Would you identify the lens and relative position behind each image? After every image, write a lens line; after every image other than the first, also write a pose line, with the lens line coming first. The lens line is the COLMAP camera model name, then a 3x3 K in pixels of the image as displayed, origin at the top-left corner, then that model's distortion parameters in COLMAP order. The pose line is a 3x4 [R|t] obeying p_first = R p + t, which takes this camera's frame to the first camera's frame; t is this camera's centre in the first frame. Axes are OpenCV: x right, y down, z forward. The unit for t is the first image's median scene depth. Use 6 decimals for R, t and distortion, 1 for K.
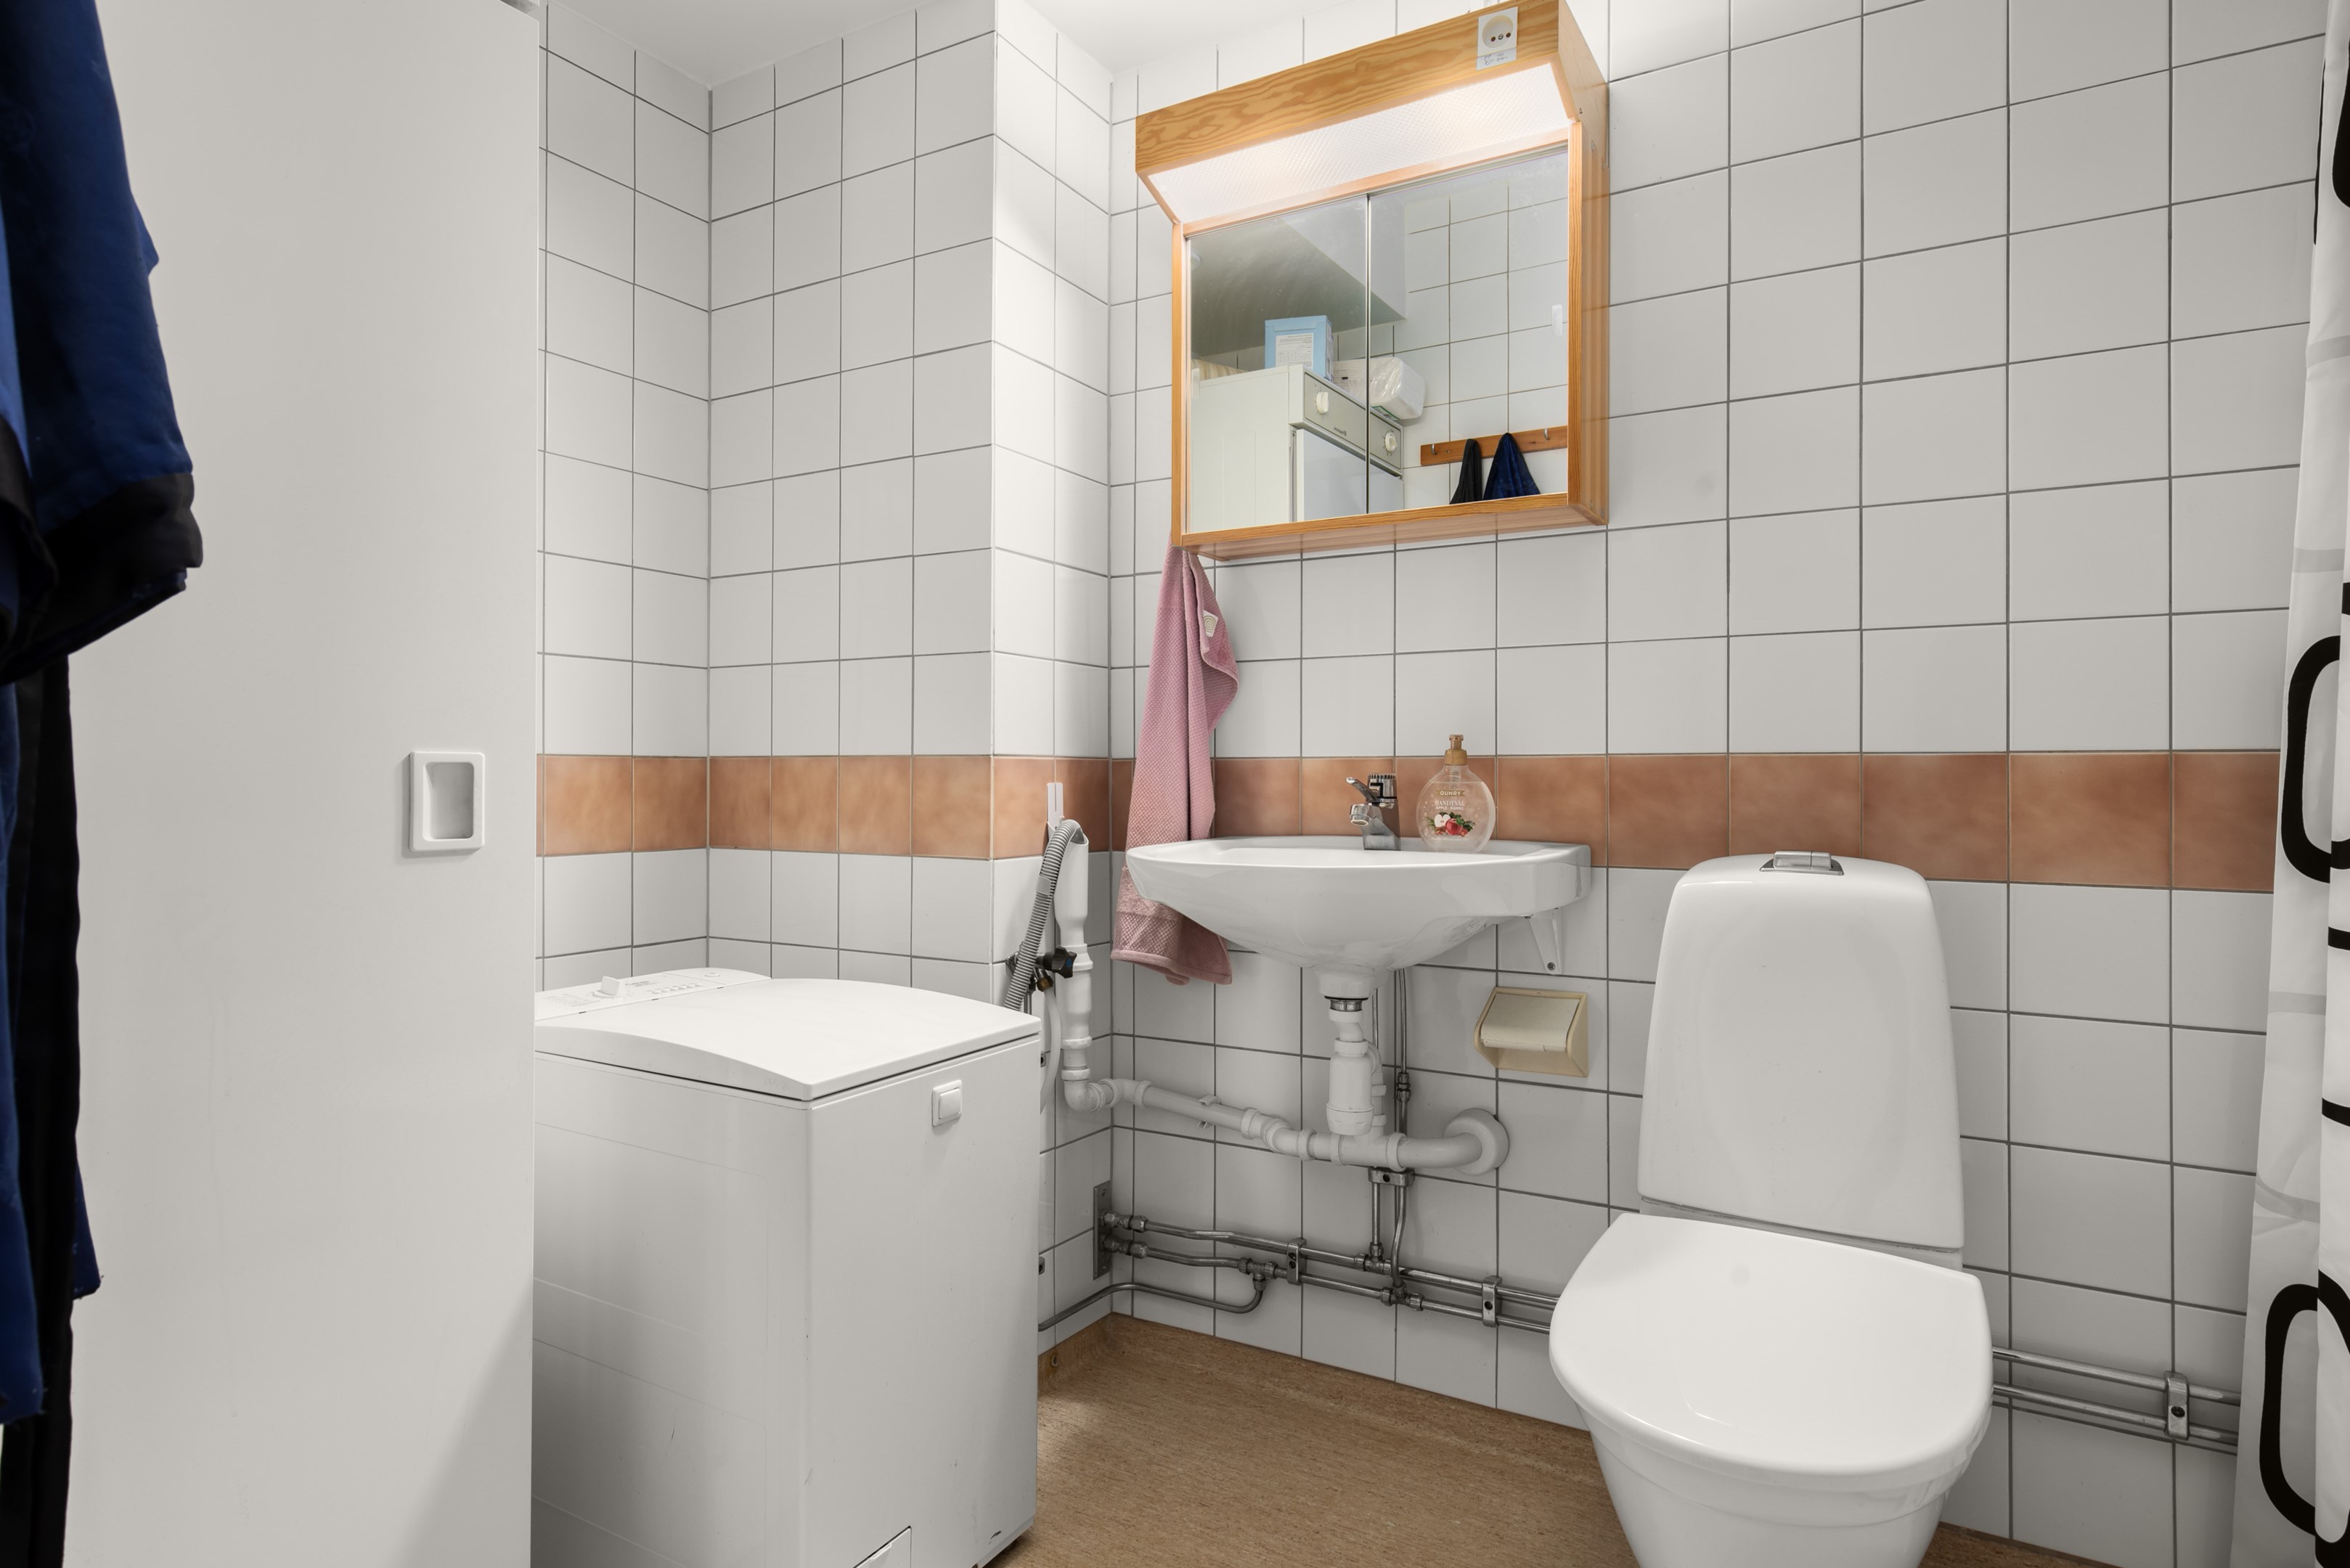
lens RADIAL K [[1309.5, 0, 1175.0], [0, 1309.5, 784.0], [0, 0, 1]] dist [0.006497, -0.002695]
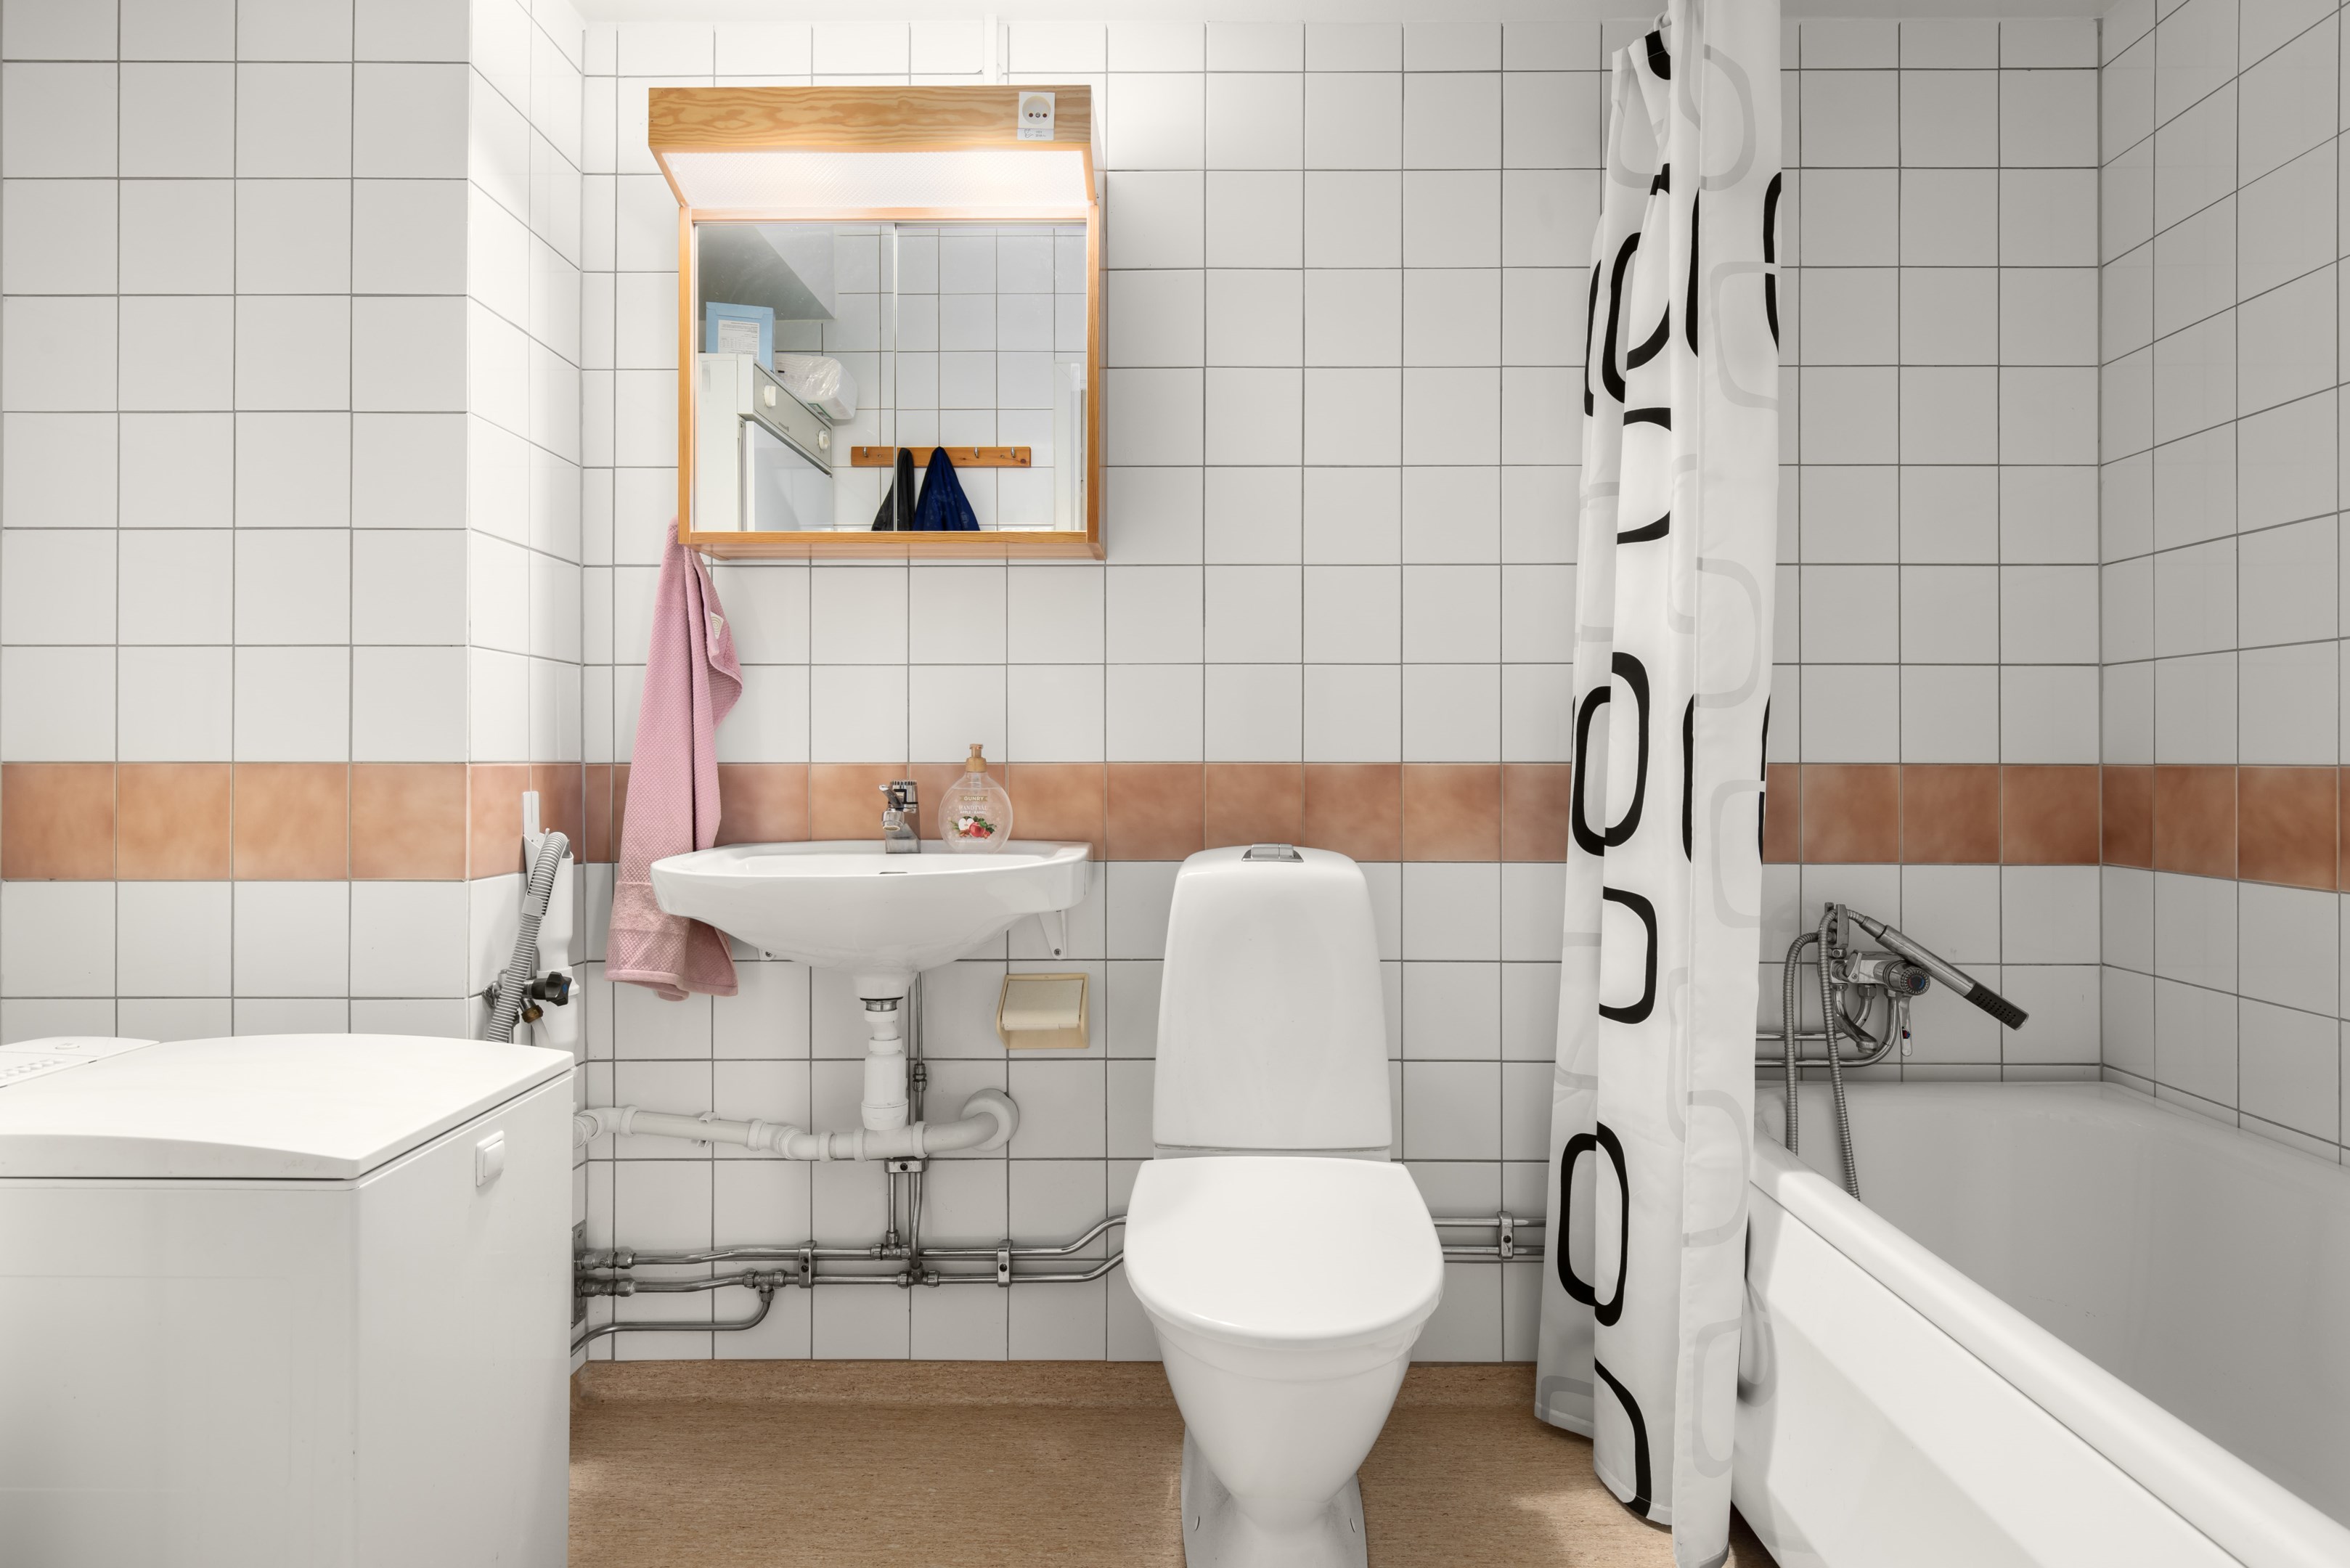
lens RADIAL K [[1311.5, 0, 1182.3], [0, 1311.5, 770.9], [0, 0, 1]] dist [0.002848, -0.000468]
pose [[0.860770, -0.007062, 0.508945, -0.182214], [0.004175, 0.999968, 0.006815, -0.021391], [-0.508977, -0.003741, 0.860772, -0.011680]]
